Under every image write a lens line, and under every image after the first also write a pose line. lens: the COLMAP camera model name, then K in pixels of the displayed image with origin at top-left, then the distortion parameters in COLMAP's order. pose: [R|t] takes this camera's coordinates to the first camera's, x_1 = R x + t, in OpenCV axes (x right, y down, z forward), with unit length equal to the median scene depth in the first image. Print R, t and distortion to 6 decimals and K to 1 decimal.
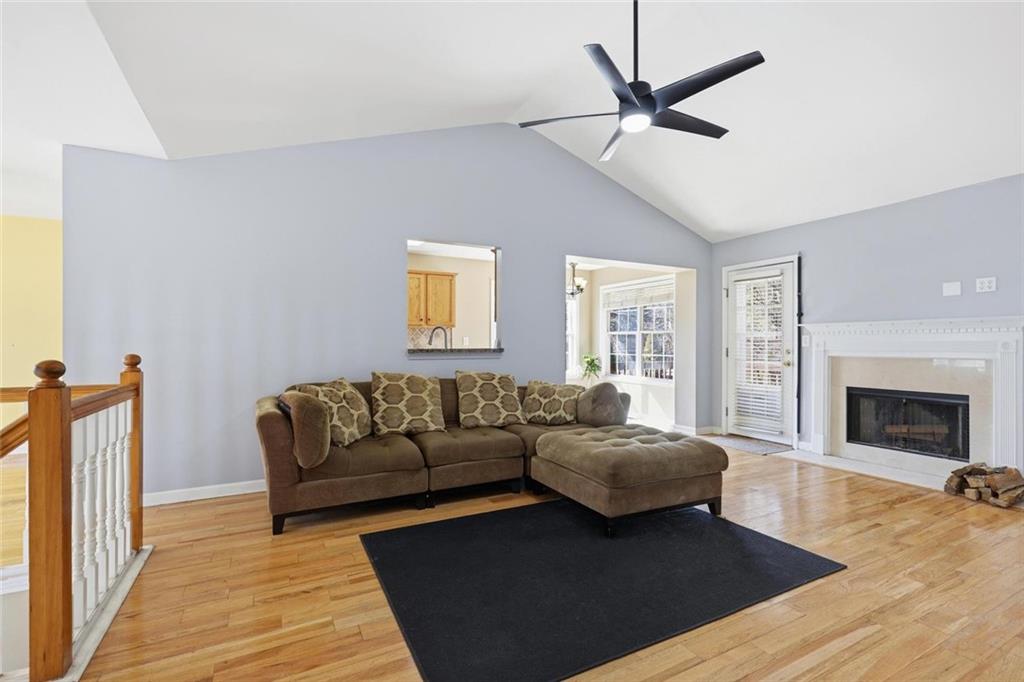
lens RADIAL K [[467.0, 0, 516.2], [0, 467.0, 341.0], [0, 0, 1]] dist [0.001148, 0.000049]
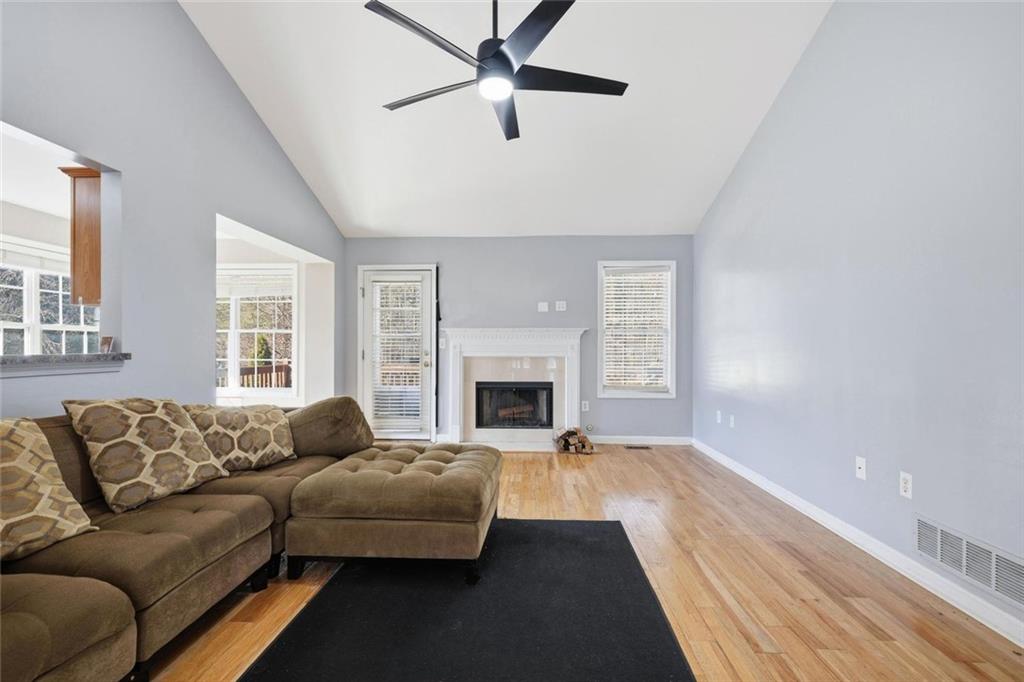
lens RADIAL K [[467.0, 0, 512.9], [0, 467.0, 349.1], [0, 0, 1]] dist [0.001148, 0.000049]
pose [[0.510125, -0.004511, 0.860089, -0.283540], [-0.006343, 0.999939, 0.009006, 0.002614], [-0.860077, -0.010049, 0.510065, 0.324085]]
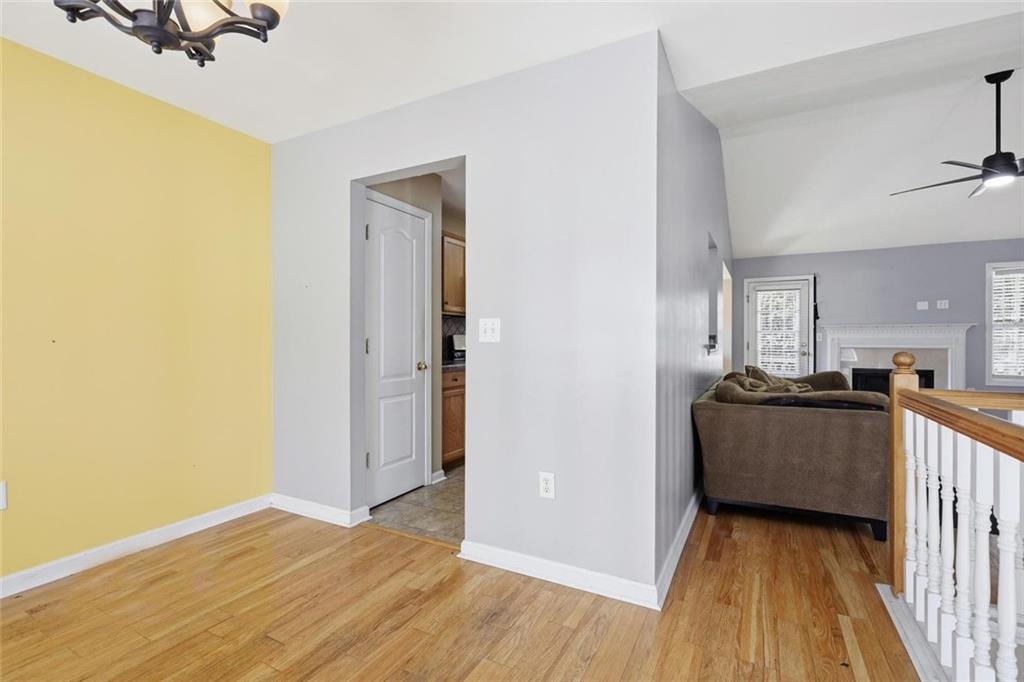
lens RADIAL K [[467.0, 0, 507.9], [0, 467.0, 341.2], [0, 0, 1]] dist [0.001148, 0.000049]
pose [[0.833049, -0.001914, 0.553196, -1.055687], [-0.004284, 0.999942, 0.009910, 0.002405], [-0.553183, -0.010626, 0.832992, 0.391524]]
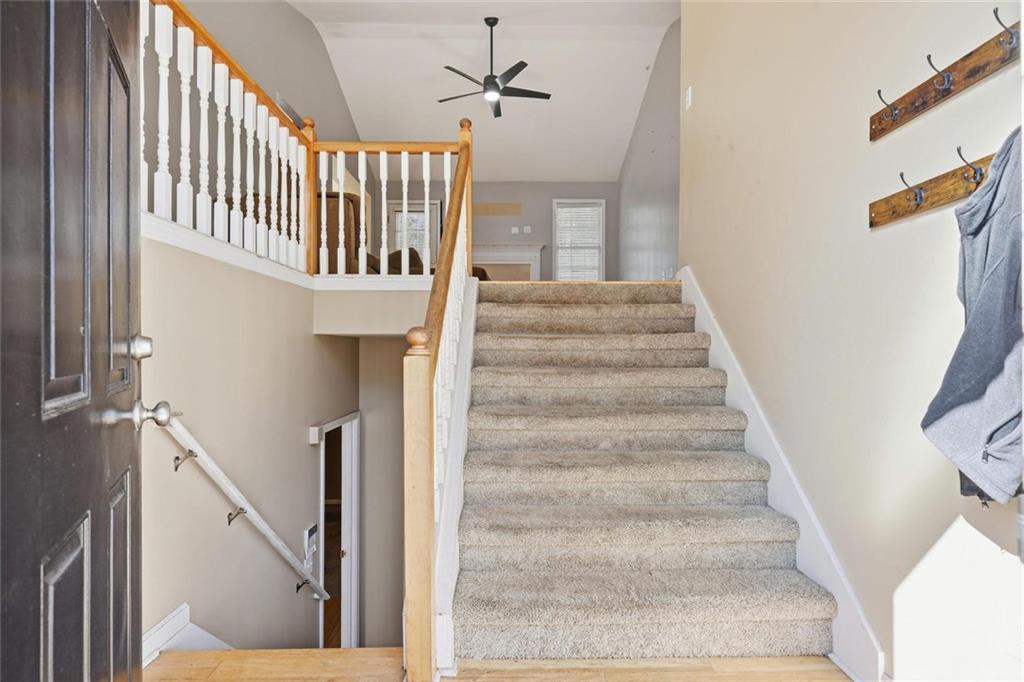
lens RADIAL K [[553.4, 0, 517.3], [0, 553.4, 347.0], [0, 0, 1]] dist [0.003454, 0.000196]
pose [[0.454902, 0.002506, 0.890538, -1.064333], [-0.001195, 0.999997, -0.002204, 0.355260], [-0.890541, -0.000062, 0.454903, -0.086791]]
